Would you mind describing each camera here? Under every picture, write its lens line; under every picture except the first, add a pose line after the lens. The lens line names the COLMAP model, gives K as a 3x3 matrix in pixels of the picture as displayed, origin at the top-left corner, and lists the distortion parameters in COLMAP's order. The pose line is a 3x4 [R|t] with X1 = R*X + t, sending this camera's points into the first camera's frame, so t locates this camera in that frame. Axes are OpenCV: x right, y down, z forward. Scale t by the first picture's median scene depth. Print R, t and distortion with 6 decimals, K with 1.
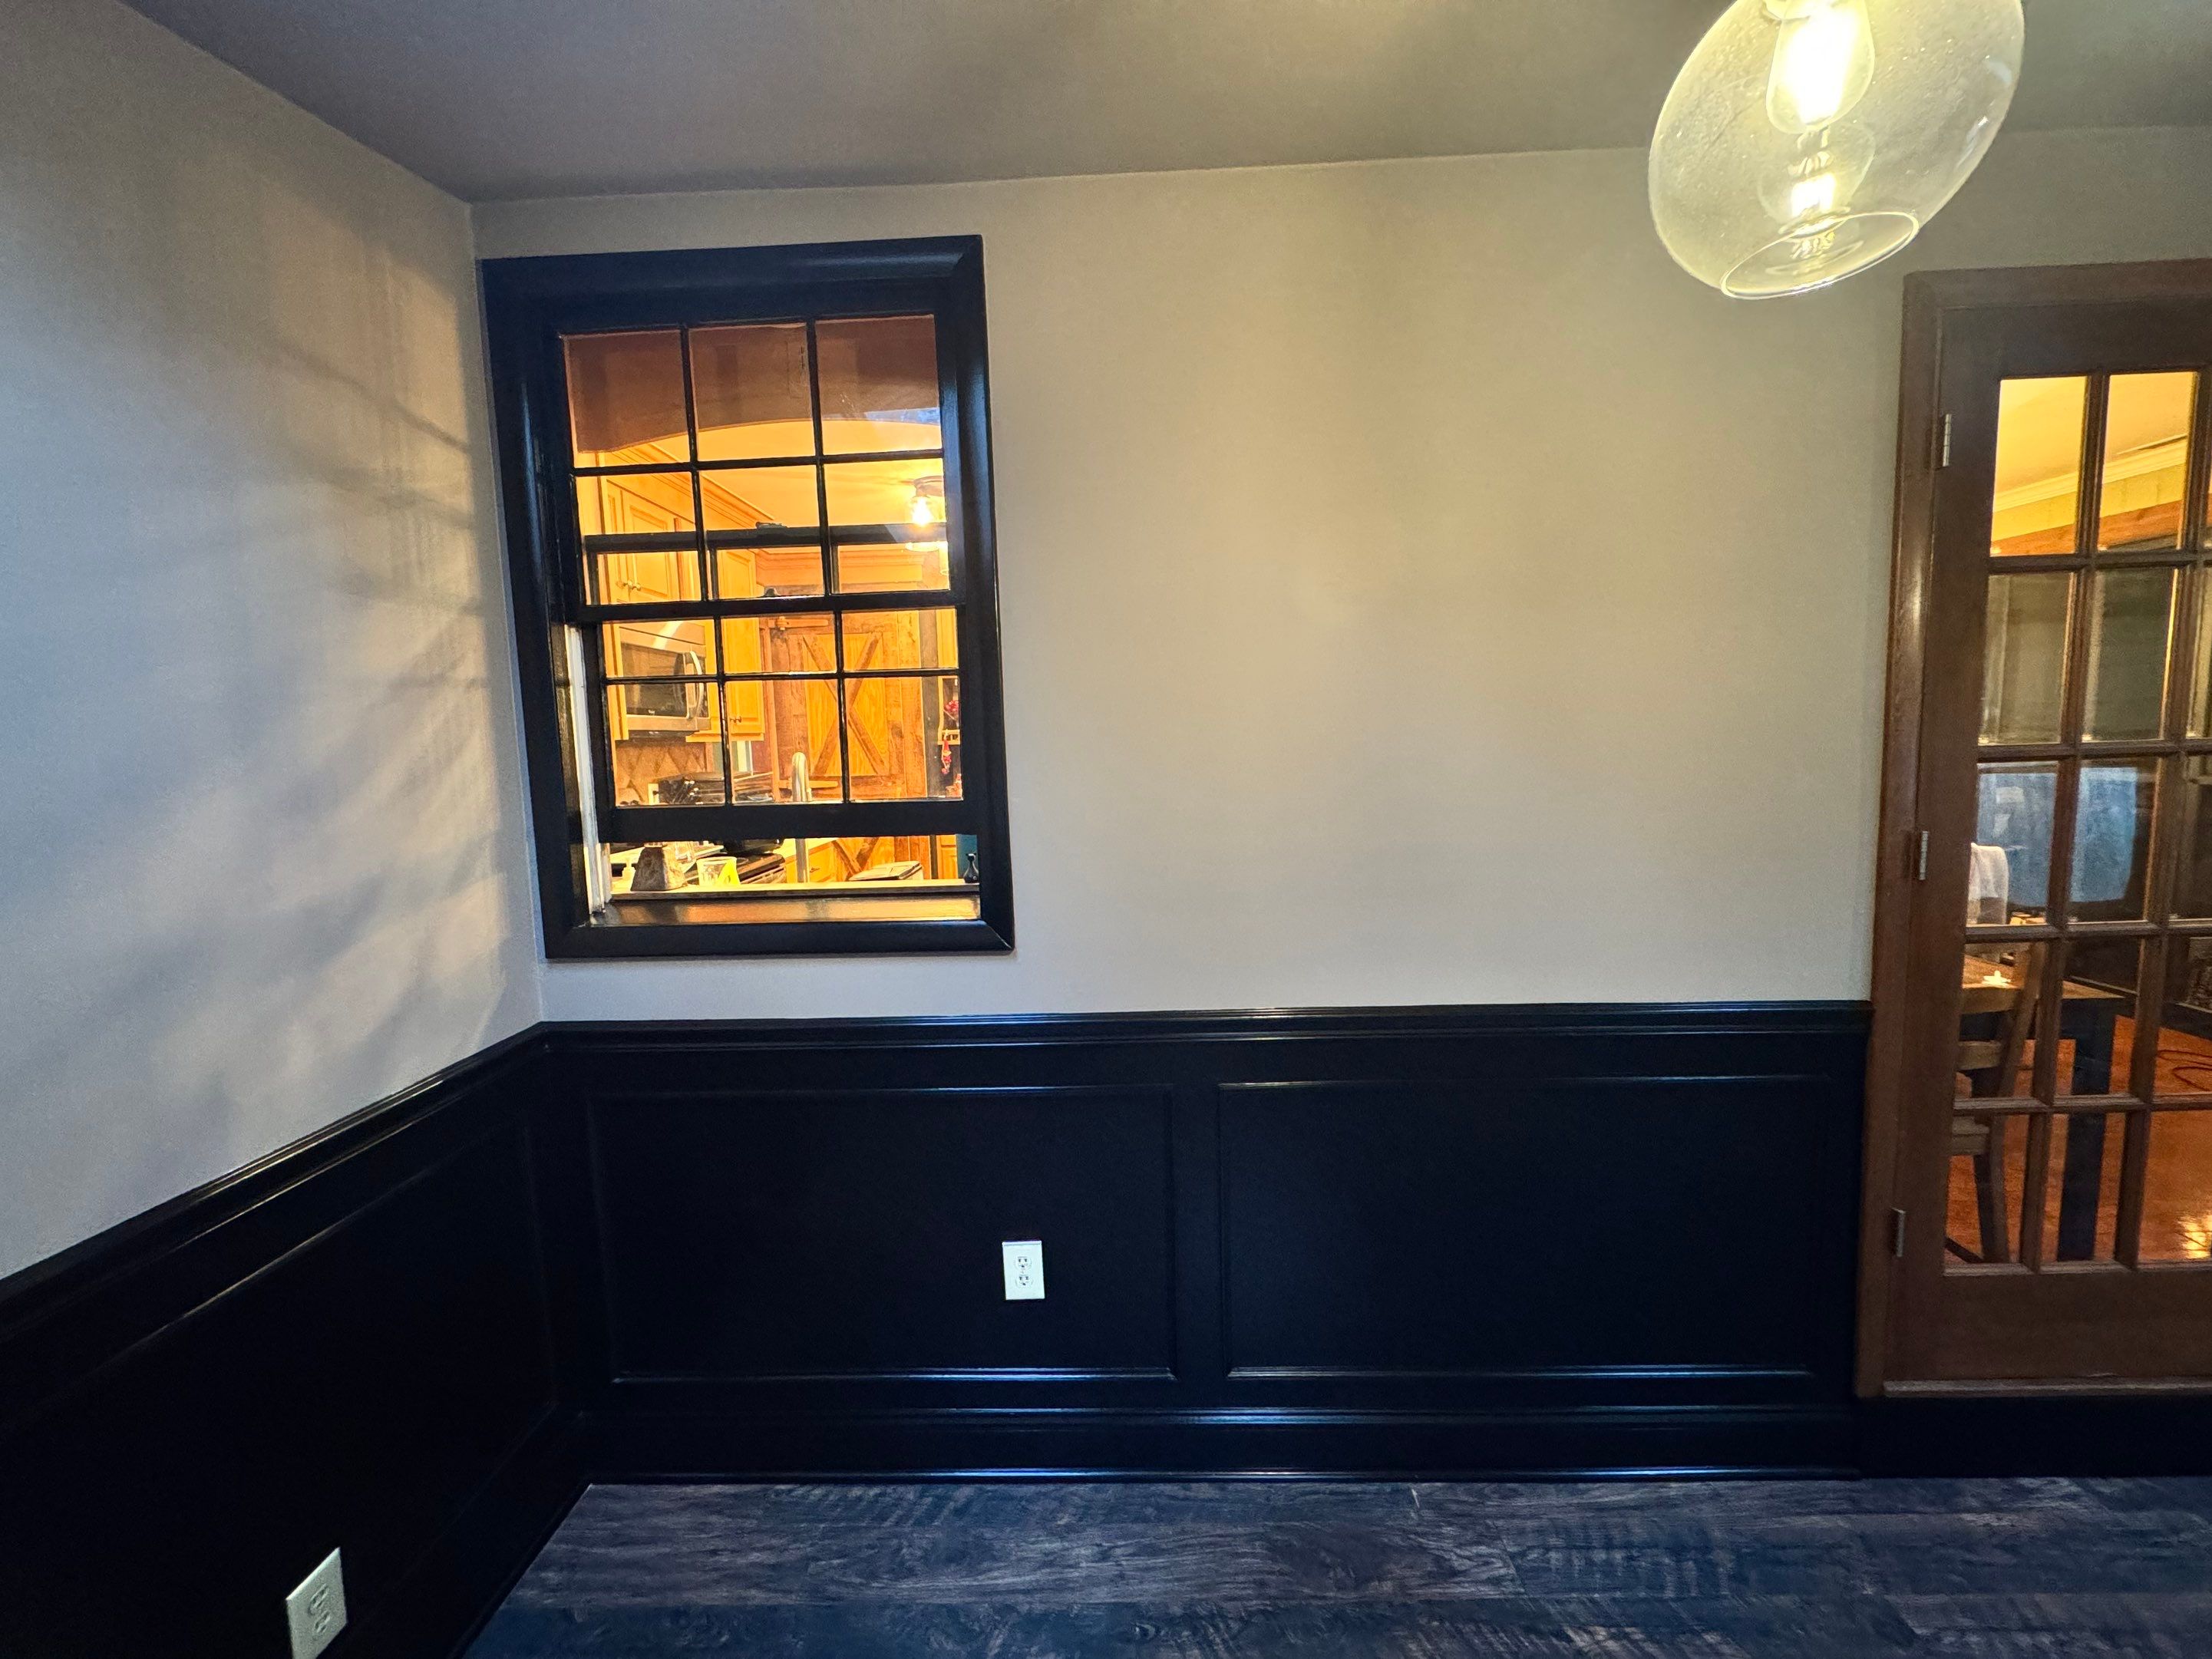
lens RADIAL K [[877.4, 0, 1102.1], [0, 877.4, 829.2], [0, 0, 1]] dist [-0.004426, 0.000790]
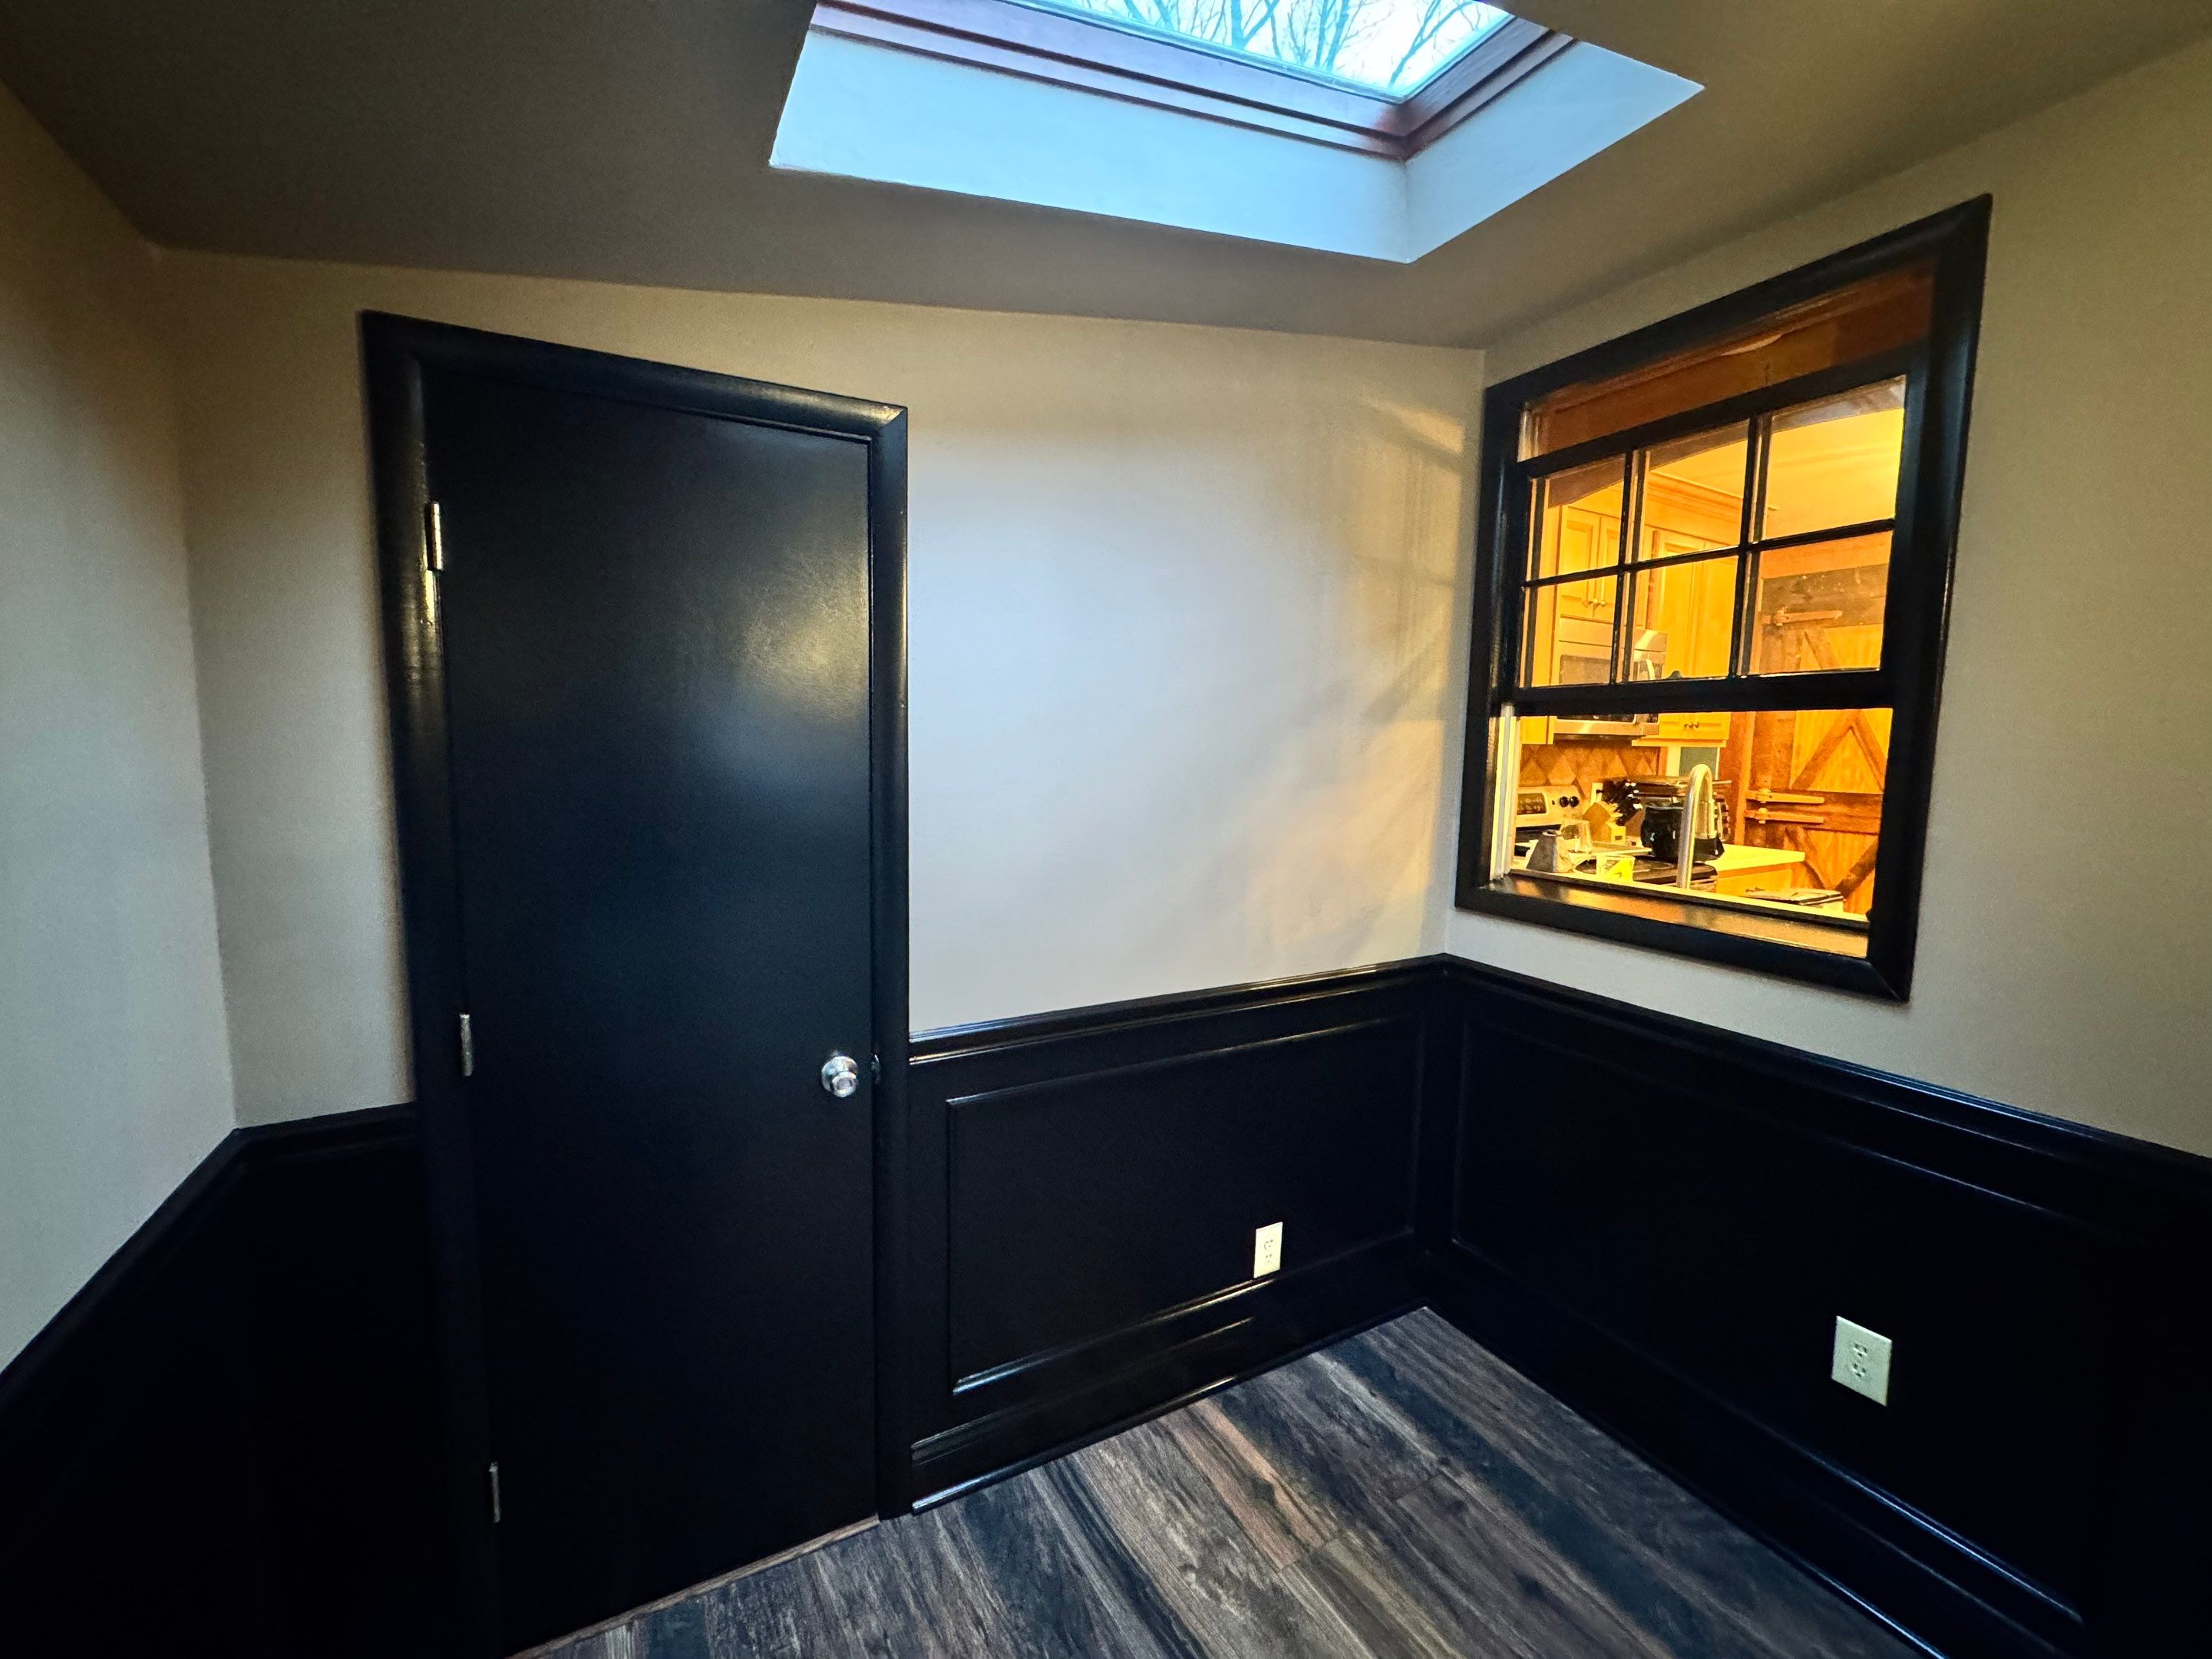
lens RADIAL K [[875.5, 0, 1106.9], [0, 875.5, 830.2], [0, 0, 1]] dist [-0.002307, 0.000083]
pose [[0.516051, 0.126513, -0.847163, 0.209795], [-0.120547, 0.989916, 0.074400, -0.003228], [0.848033, 0.063729, 0.526098, -0.160551]]
